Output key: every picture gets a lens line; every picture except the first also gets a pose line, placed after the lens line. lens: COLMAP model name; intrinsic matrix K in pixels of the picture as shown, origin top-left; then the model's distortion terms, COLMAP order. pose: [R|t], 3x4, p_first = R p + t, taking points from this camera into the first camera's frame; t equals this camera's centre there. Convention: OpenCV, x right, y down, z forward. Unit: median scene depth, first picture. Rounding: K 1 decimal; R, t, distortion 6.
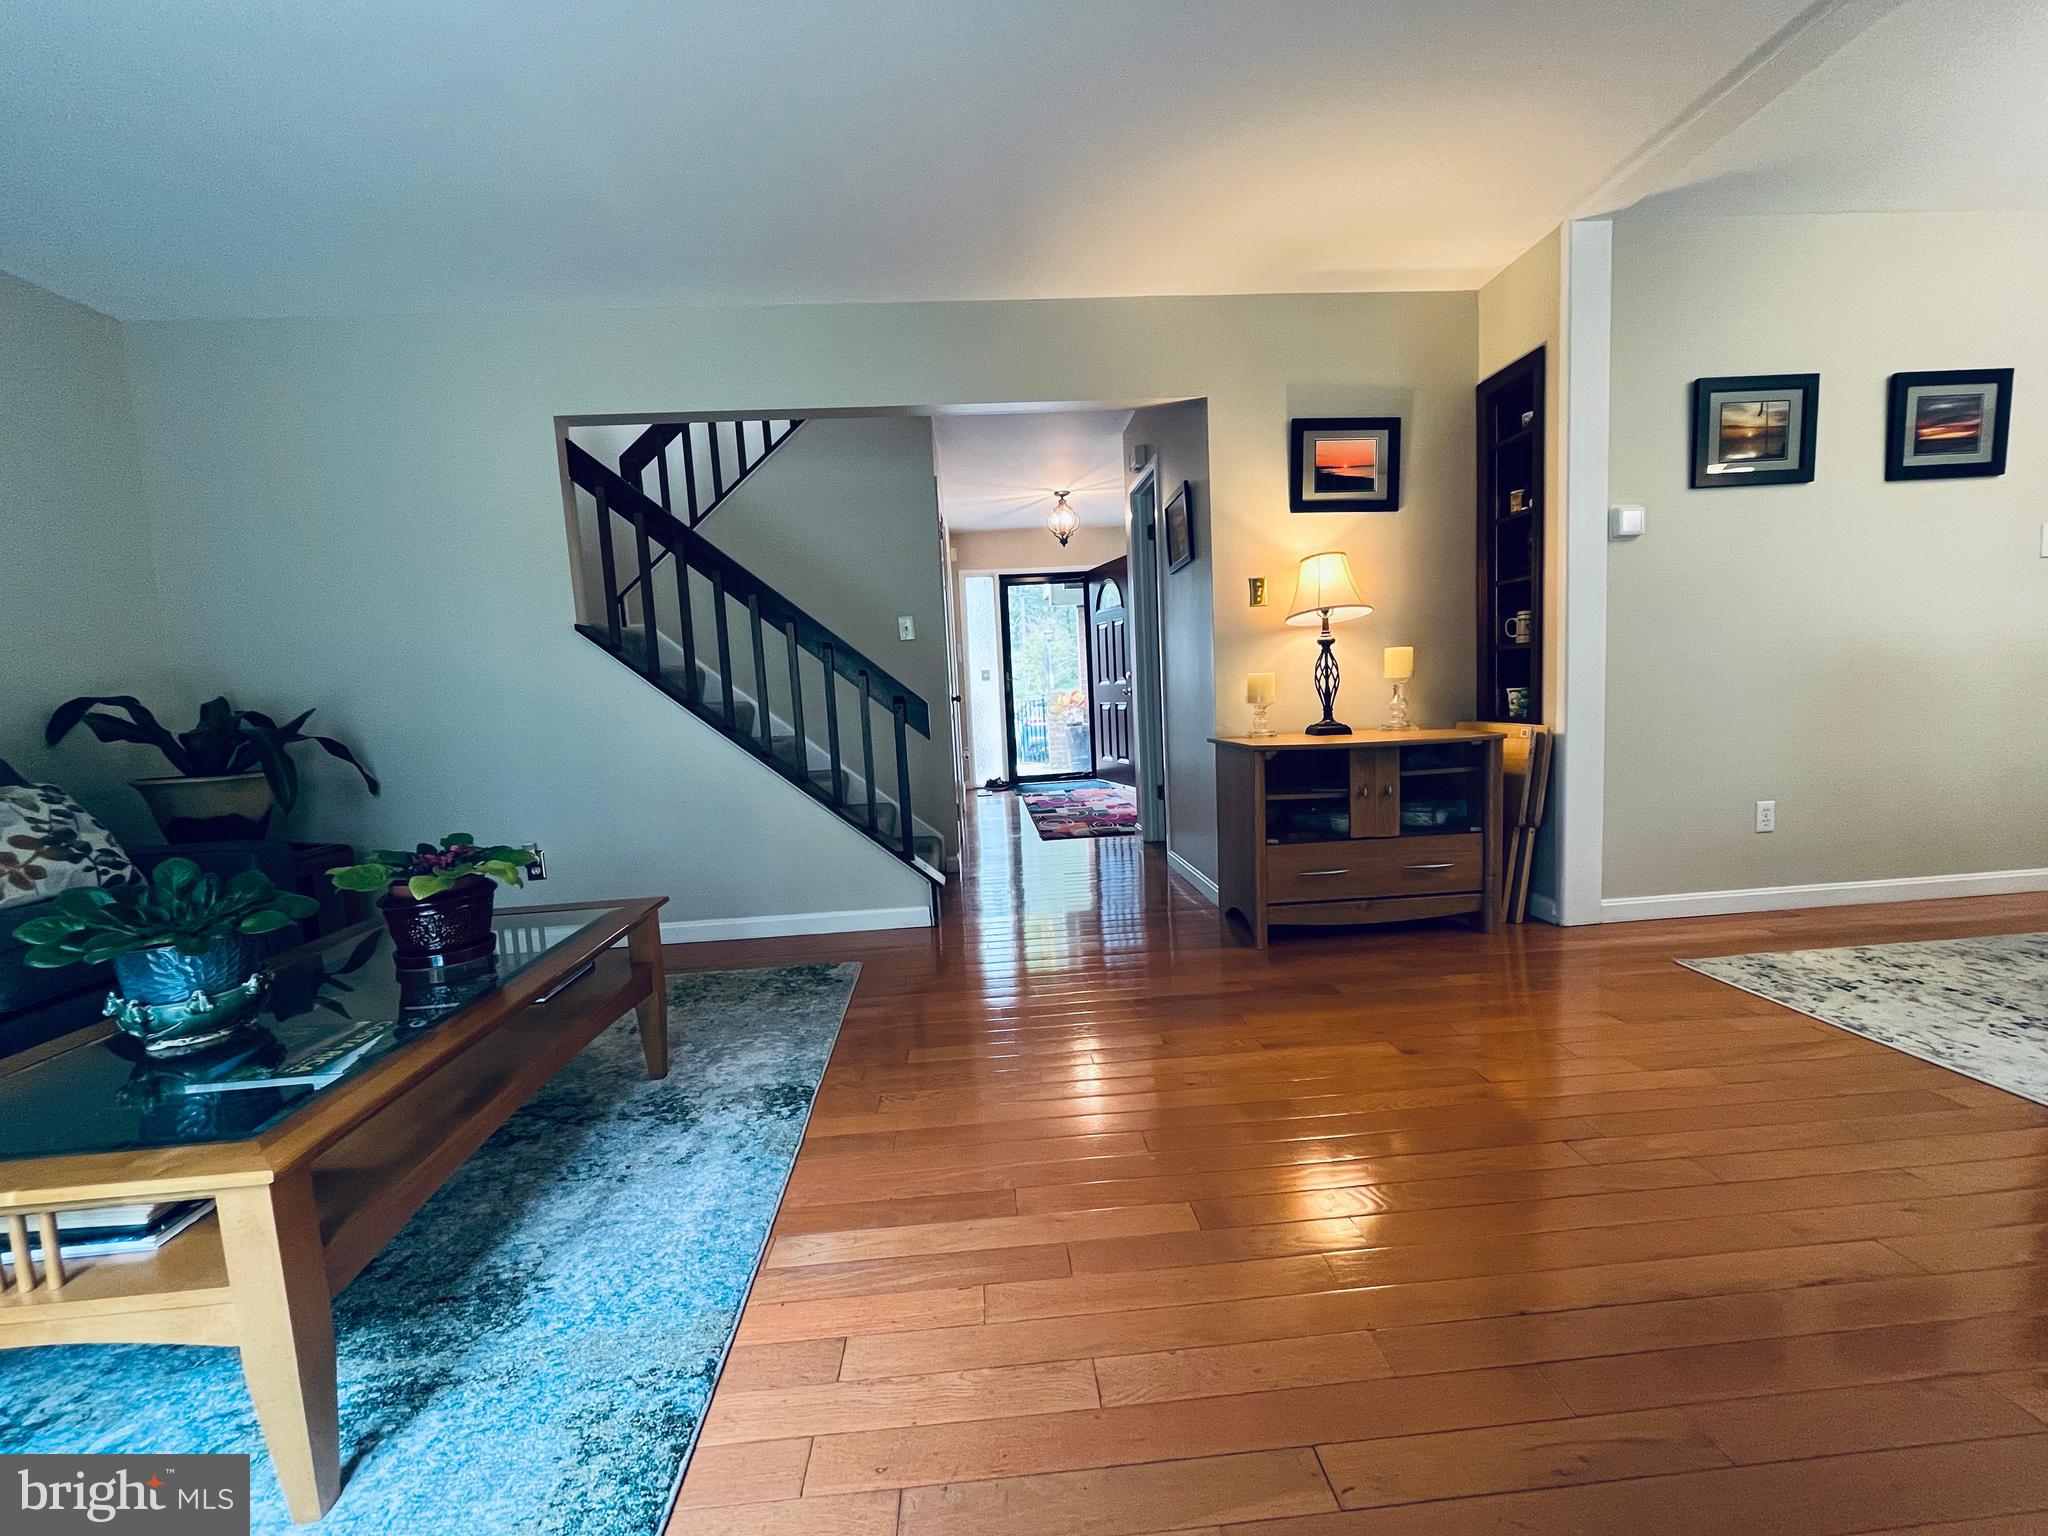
lens RADIAL K [[825.3, 0, 1019.6], [0, 825.3, 770.9], [0, 0, 1]] dist [-0.003476, 0.000044]
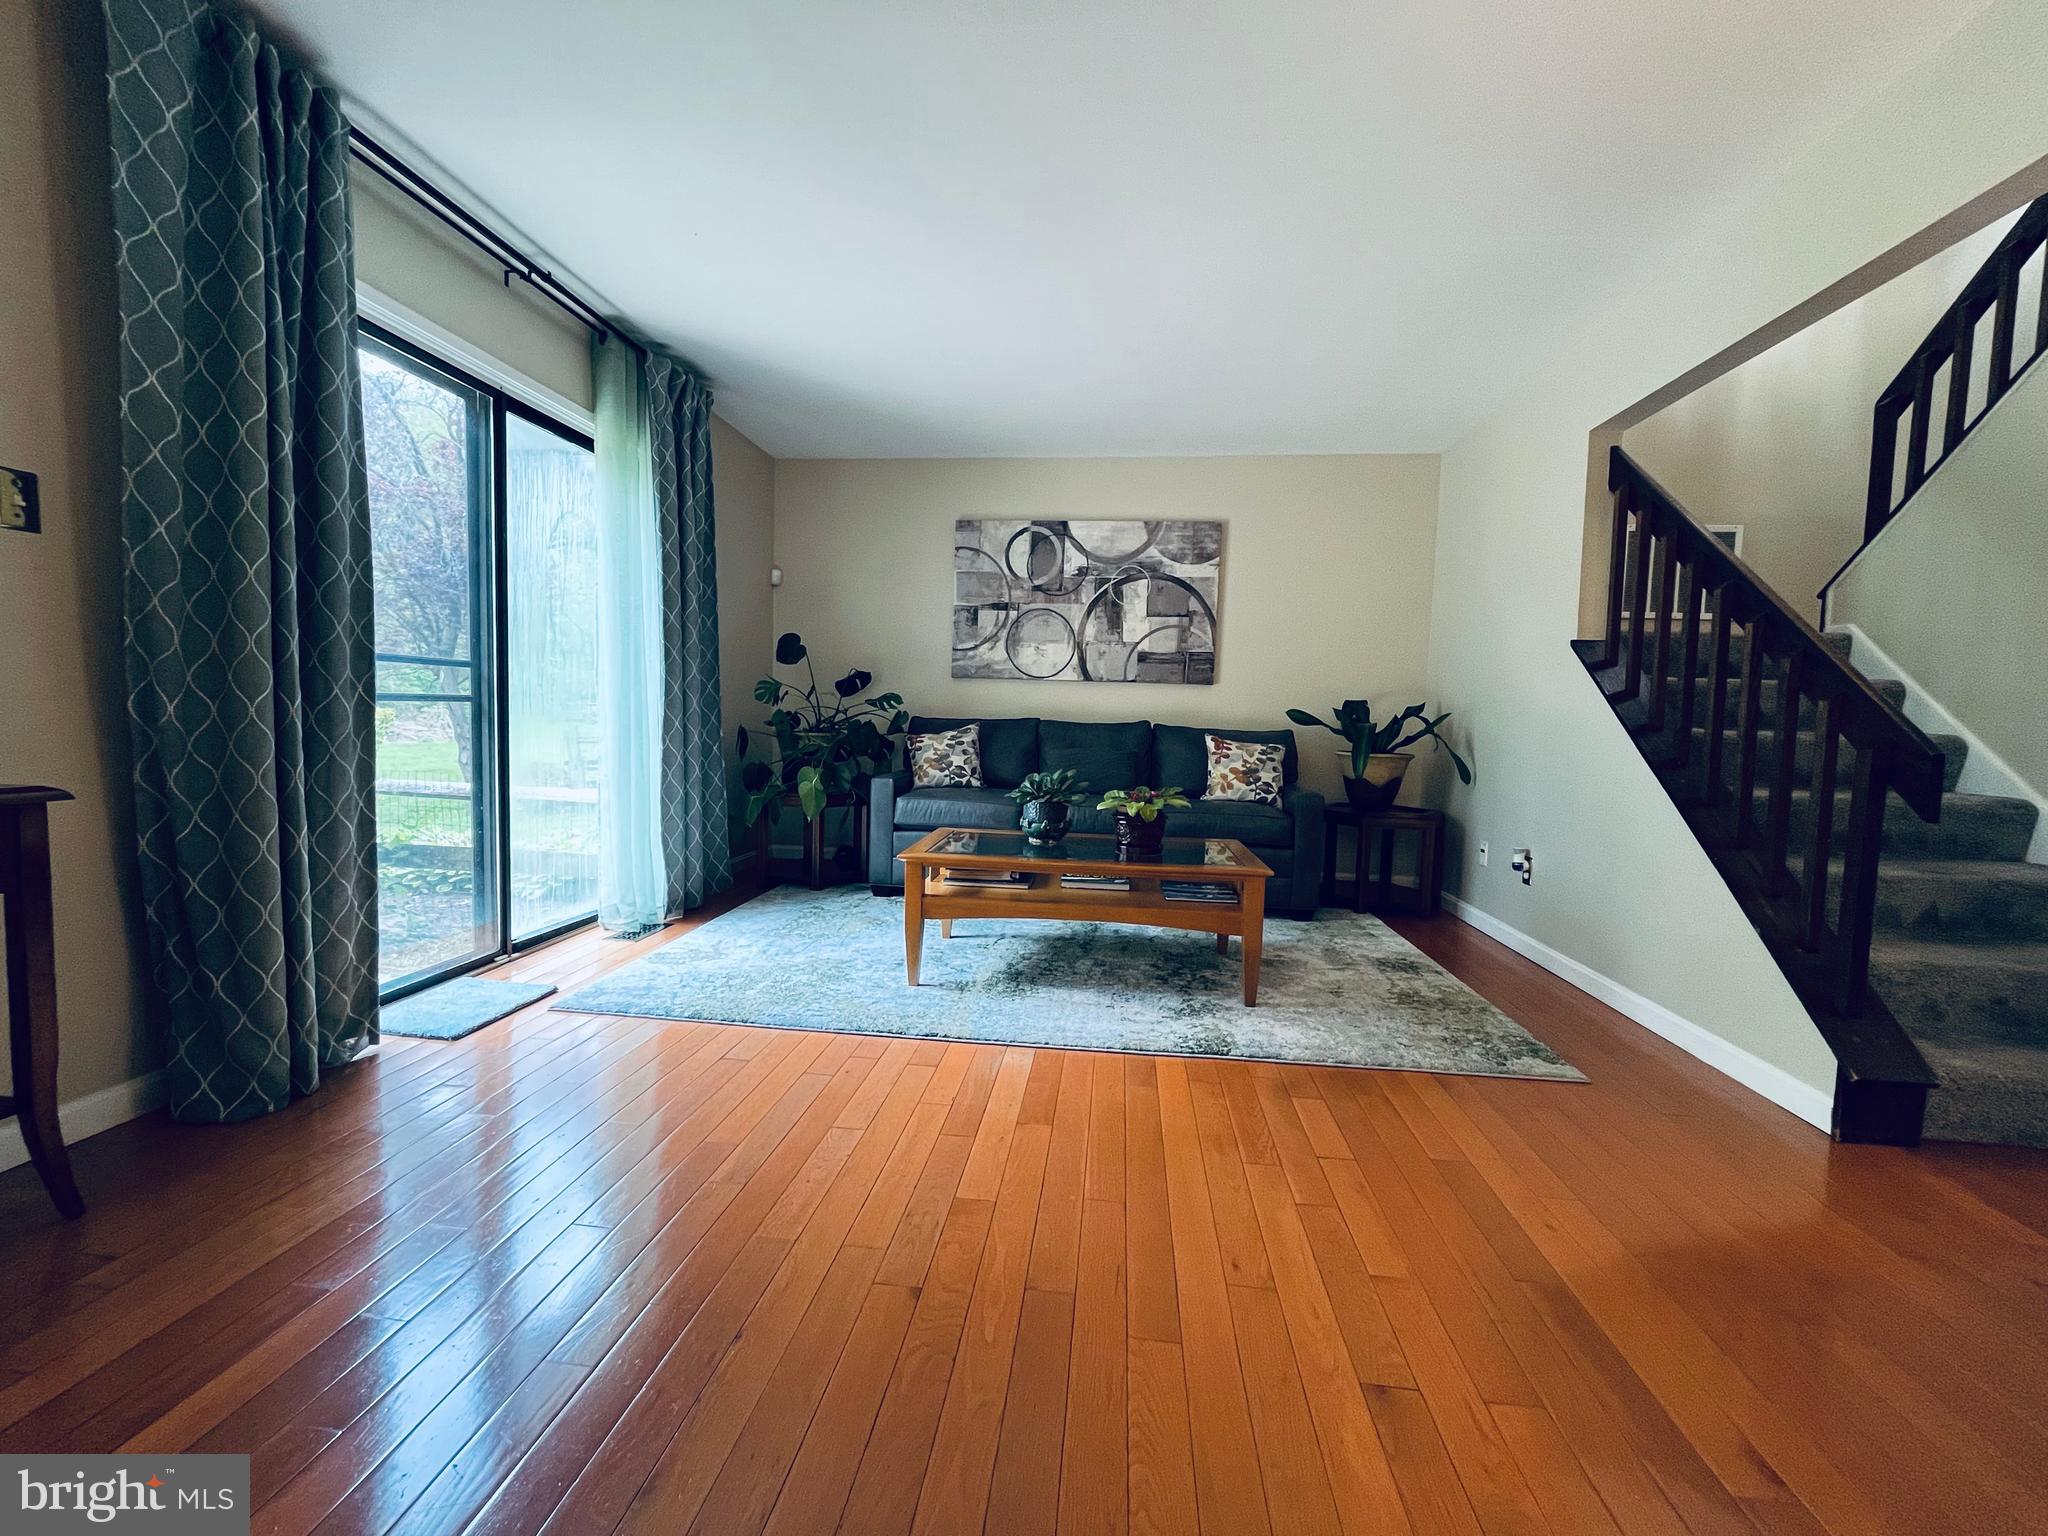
lens RADIAL K [[825.3, 0, 1027.9], [0, 825.3, 772.0], [0, 0, 1]] dist [-0.003476, 0.000044]
pose [[-0.171479, 0.112348, -0.978761, 0.614421], [-0.115343, 0.984355, 0.133198, -0.087132], [0.978413, 0.135733, -0.155837, 0.591647]]
